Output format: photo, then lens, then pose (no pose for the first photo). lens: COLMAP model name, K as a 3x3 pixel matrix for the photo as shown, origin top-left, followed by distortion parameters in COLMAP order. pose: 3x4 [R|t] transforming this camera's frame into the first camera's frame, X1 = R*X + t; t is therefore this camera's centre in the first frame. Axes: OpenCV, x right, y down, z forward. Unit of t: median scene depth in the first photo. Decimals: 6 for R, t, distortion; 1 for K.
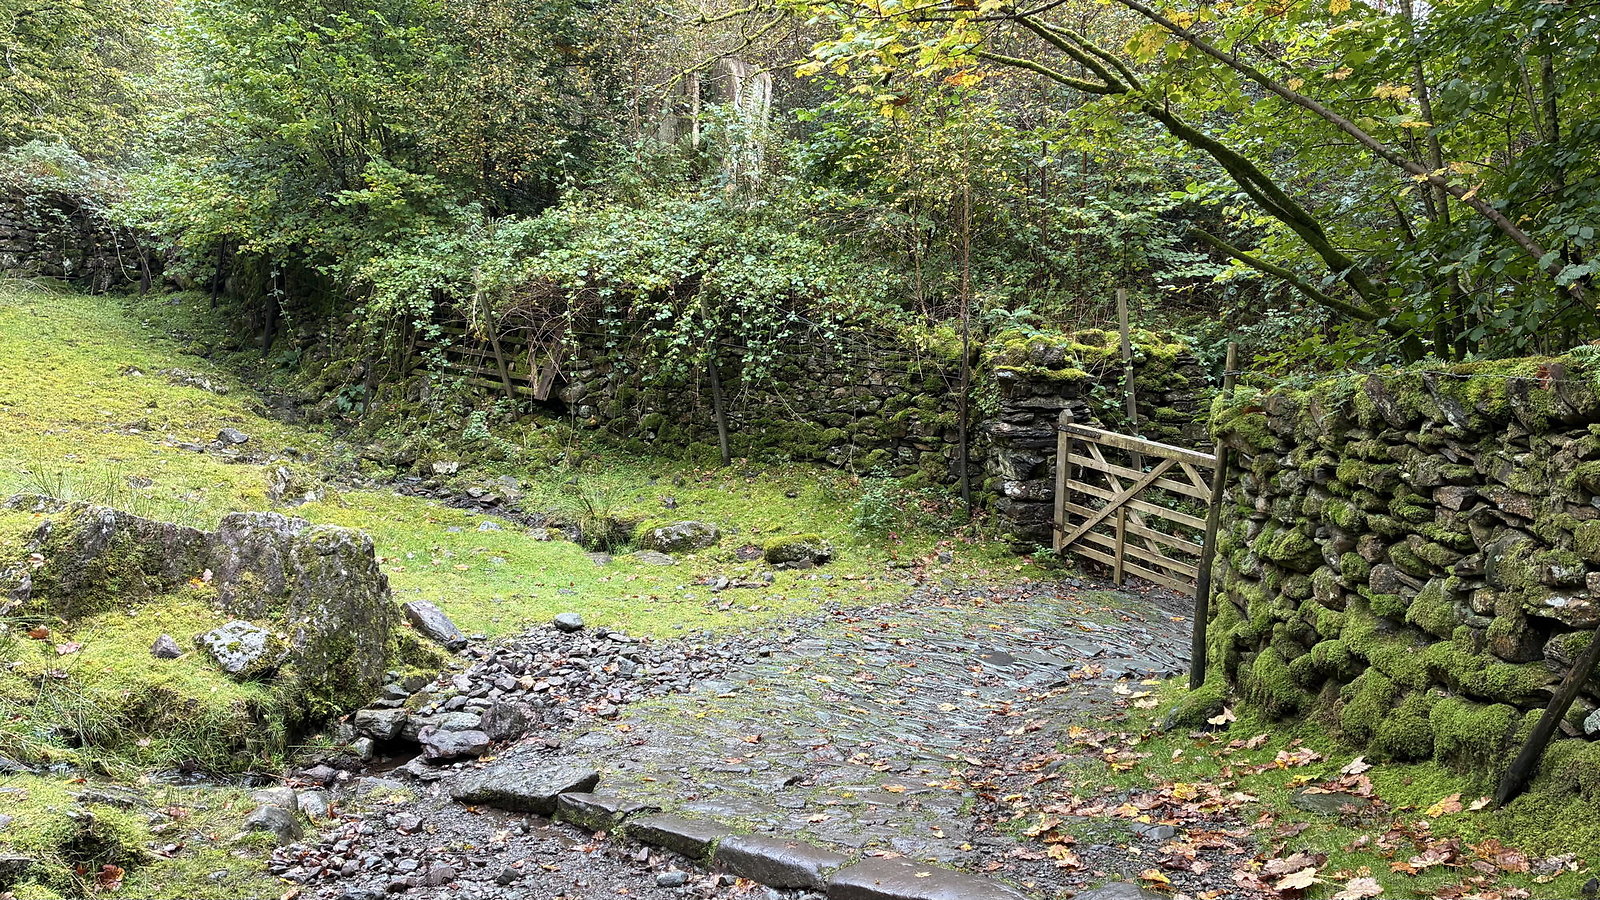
lens RADIAL K [[1175.5, 0, 792.9], [0, 1175.5, 444.2], [0, 0, 1]] dist [0.010262, -0.018314]
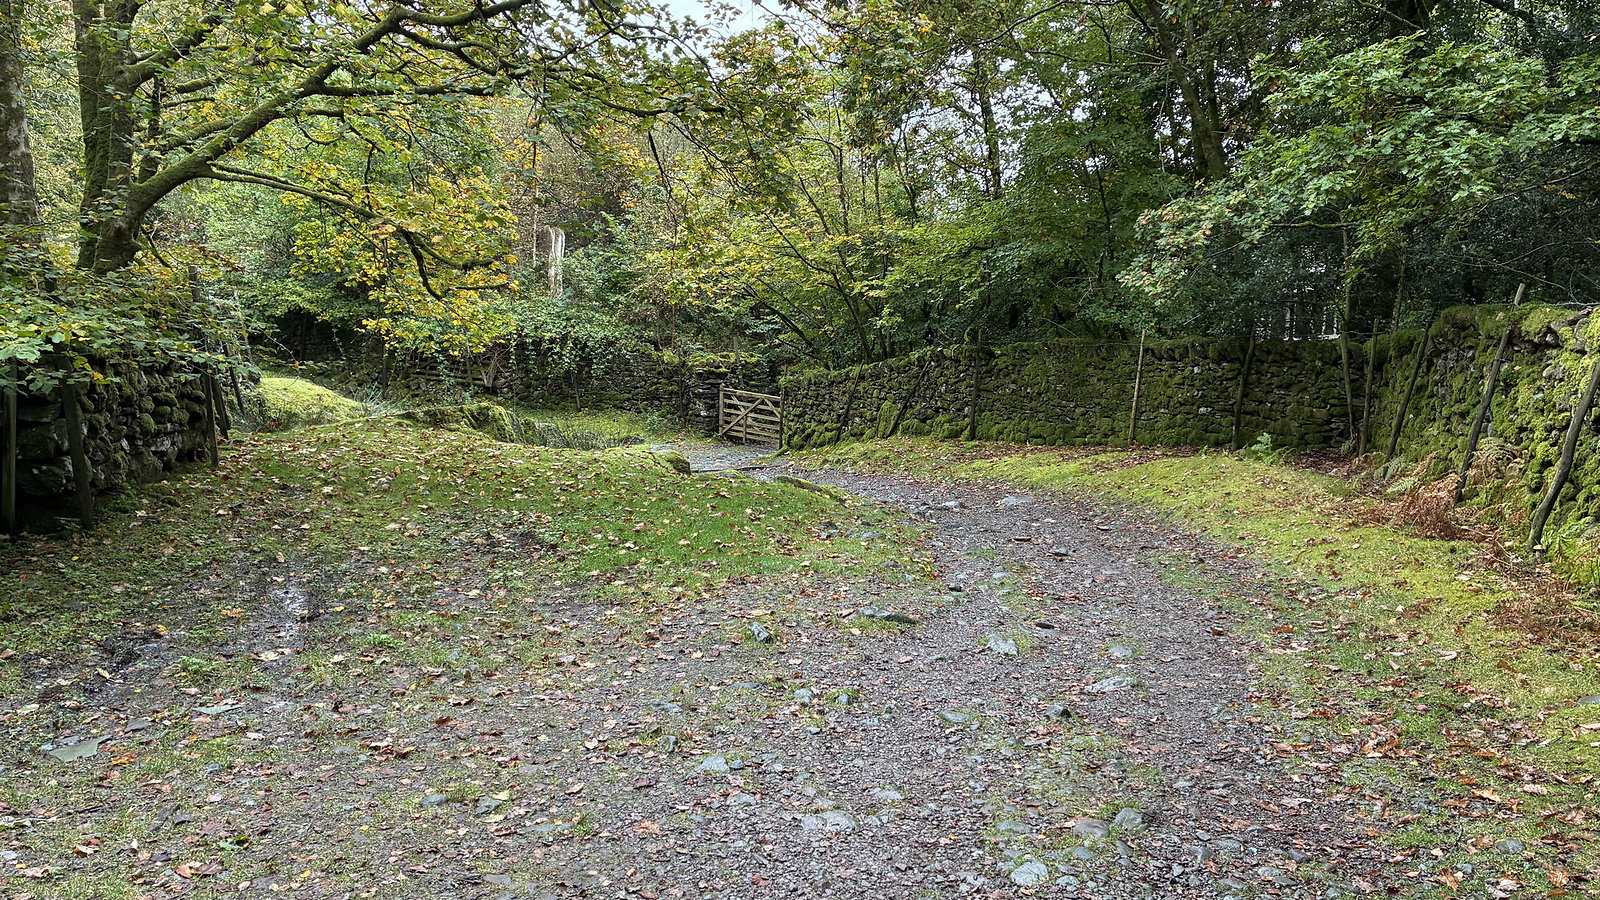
lens RADIAL K [[1175.5, 0, 799.7], [0, 1175.5, 451.1], [0, 0, 1]] dist [0.010262, -0.018314]
pose [[0.915124, -0.055278, 0.399366, -0.659953], [0.045098, 0.998375, 0.034850, 0.038793], [-0.400643, -0.013881, 0.916129, -1.490009]]
